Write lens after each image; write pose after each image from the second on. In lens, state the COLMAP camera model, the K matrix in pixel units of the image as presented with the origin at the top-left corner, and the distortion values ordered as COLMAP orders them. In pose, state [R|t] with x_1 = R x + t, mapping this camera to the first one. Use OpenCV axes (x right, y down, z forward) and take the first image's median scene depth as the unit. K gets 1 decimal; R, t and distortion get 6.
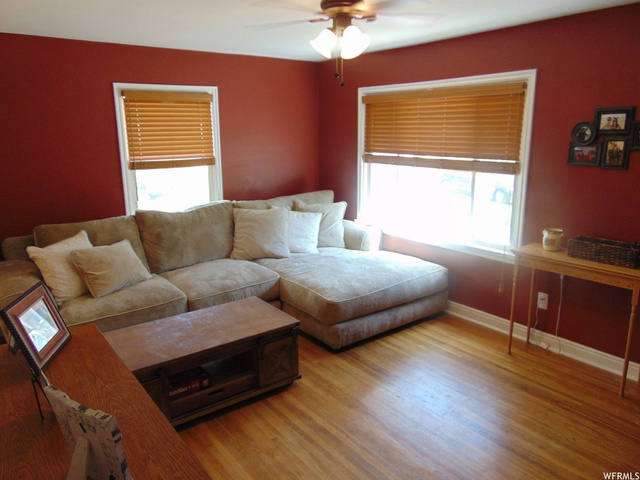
lens RADIAL K [[482.2, 0, 317.4], [0, 482.2, 240.7], [0, 0, 1]] dist [-0.020146, 0.052718]
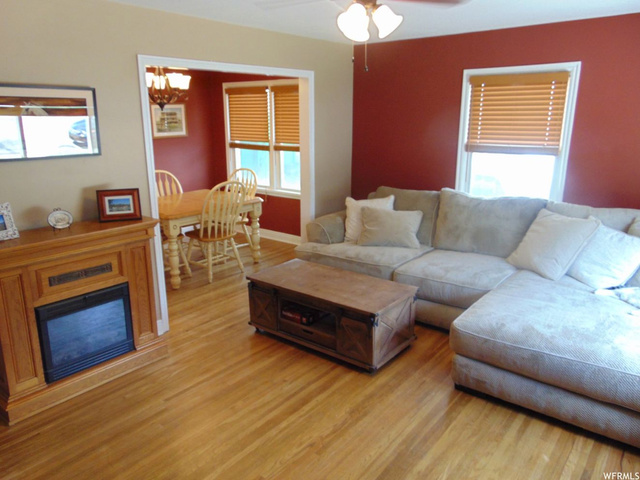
lens RADIAL K [[482.2, 0, 317.4], [0, 482.2, 240.7], [0, 0, 1]] dist [-0.020146, 0.052718]
pose [[0.251140, 0.257922, -0.932955, 0.762396], [-0.218895, 0.954010, 0.204819, -0.141101], [0.942875, 0.152781, 0.296048, 0.542444]]
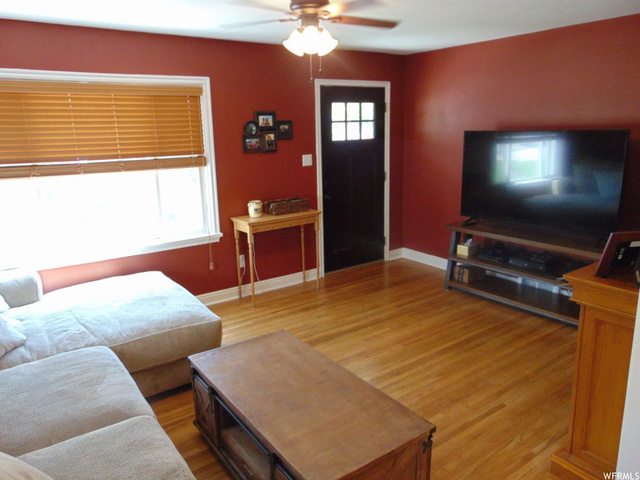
lens RADIAL K [[482.2, 0, 317.4], [0, 482.2, 240.7], [0, 0, 1]] dist [-0.020146, 0.052718]
pose [[0.014985, -0.219396, 0.975521, -0.837921], [0.251219, 0.945161, 0.208709, -0.156720], [-0.967814, 0.241942, 0.069280, 0.775827]]
